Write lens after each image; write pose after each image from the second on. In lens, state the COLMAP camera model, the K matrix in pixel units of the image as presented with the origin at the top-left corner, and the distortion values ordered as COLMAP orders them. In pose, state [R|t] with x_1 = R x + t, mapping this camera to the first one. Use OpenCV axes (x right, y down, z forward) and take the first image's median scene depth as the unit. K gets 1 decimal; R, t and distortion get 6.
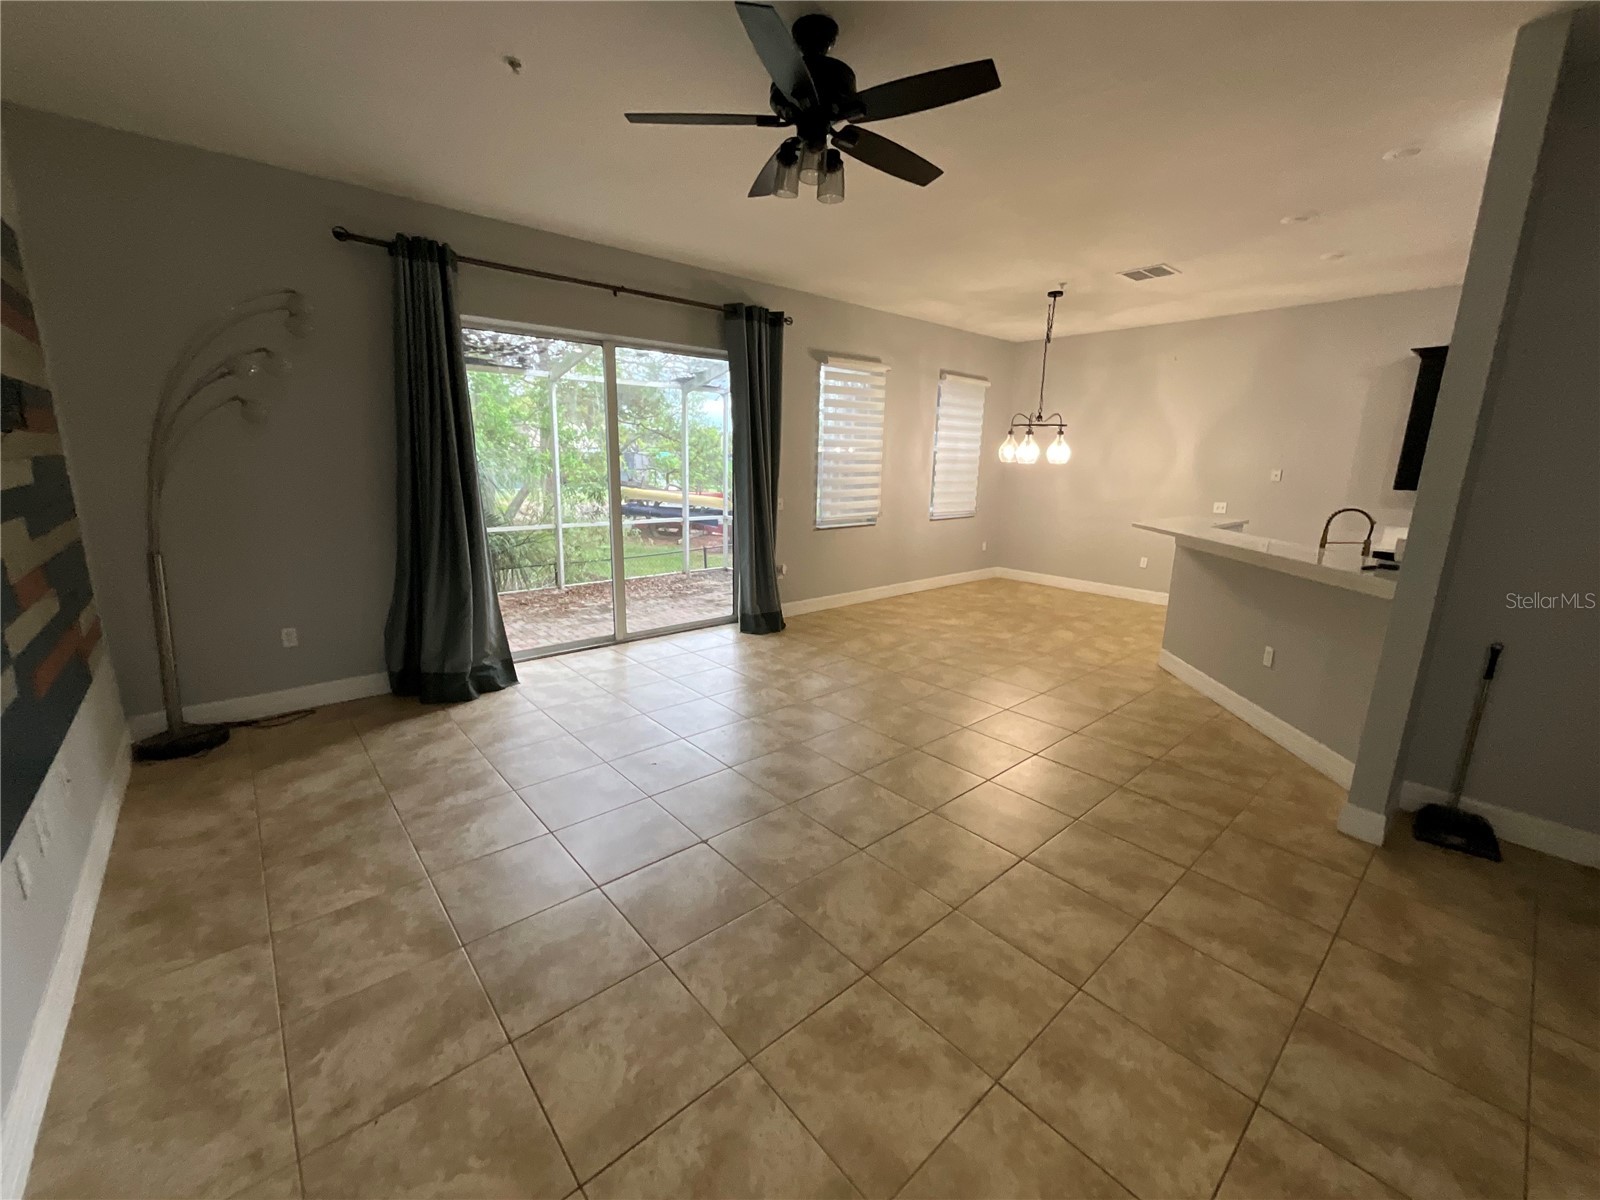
lens RADIAL K [[651.6, 0, 798.4], [0, 651.6, 590.9], [0, 0, 1]] dist [-0.001755, 0.001625]
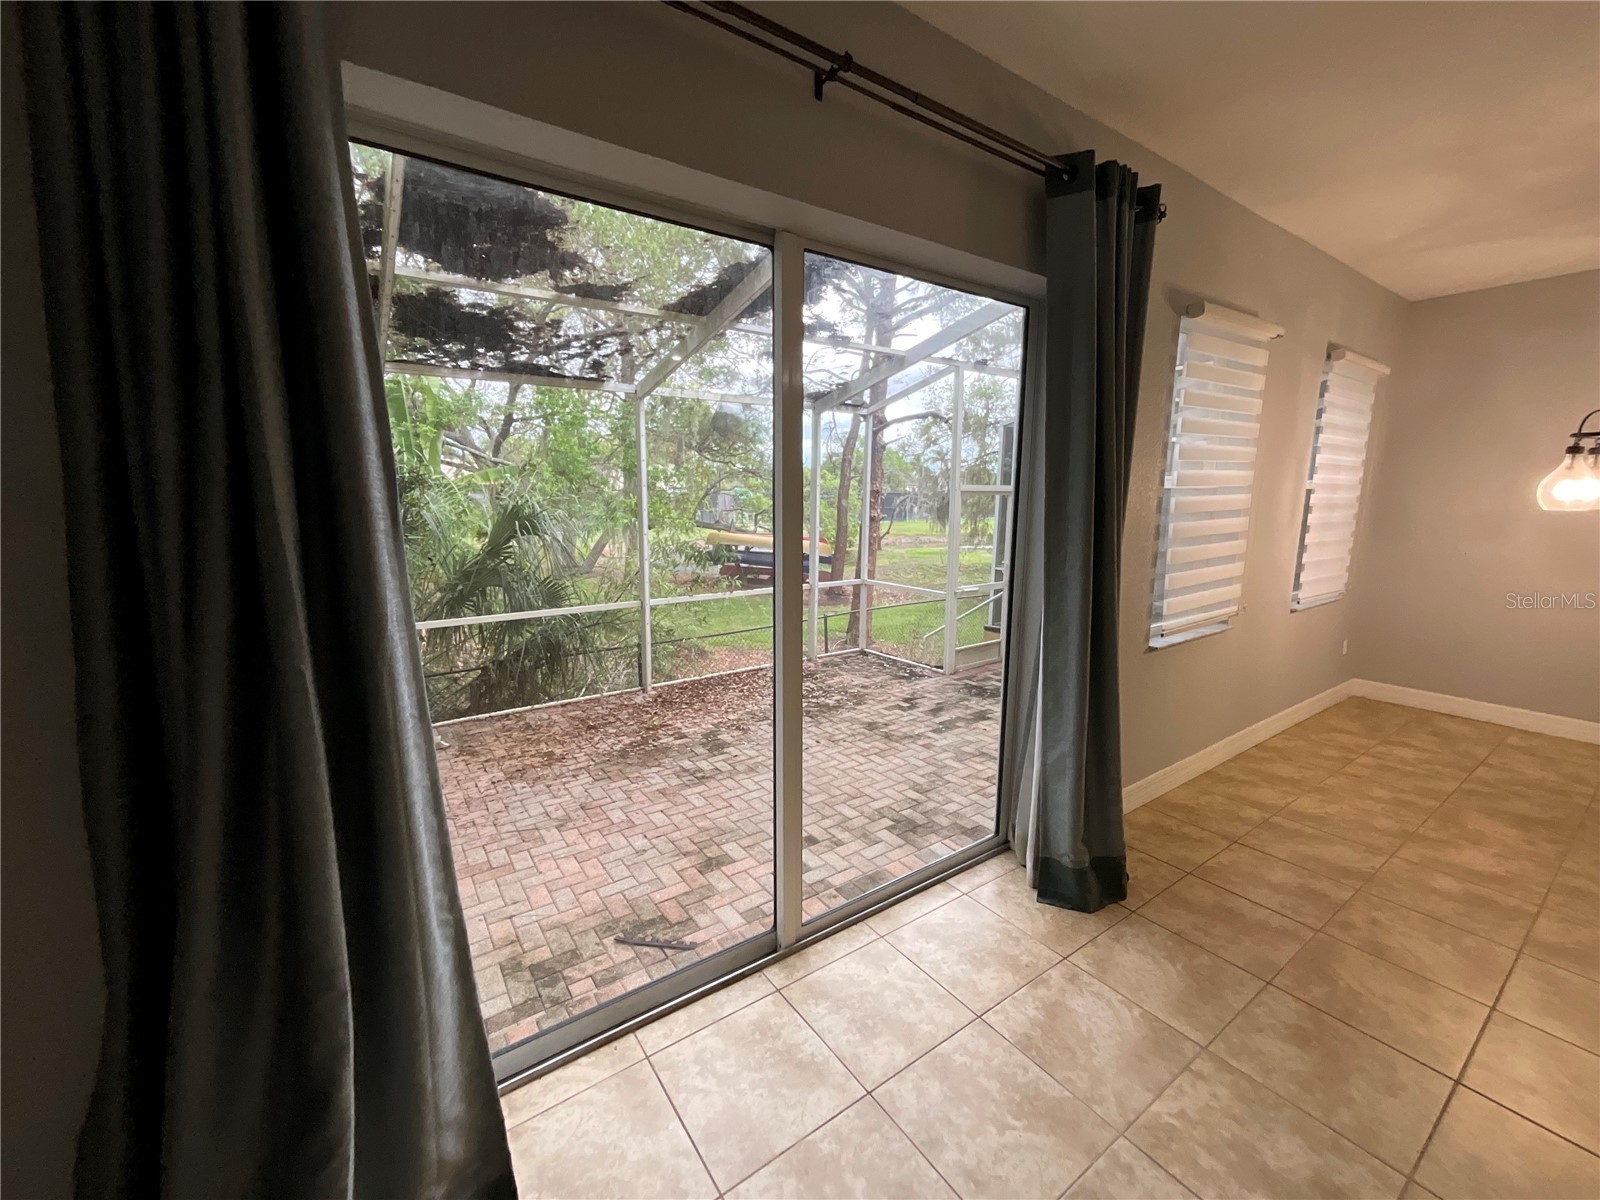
lens RADIAL K [[651.6, 0, 799.7], [0, 651.6, 594.1], [0, 0, 1]] dist [-0.001755, 0.001625]
pose [[0.993831, -0.000722, -0.110904, -0.190592], [-0.004738, 0.998790, -0.048957, -0.116862], [0.110805, 0.049180, 0.992625, 0.492242]]
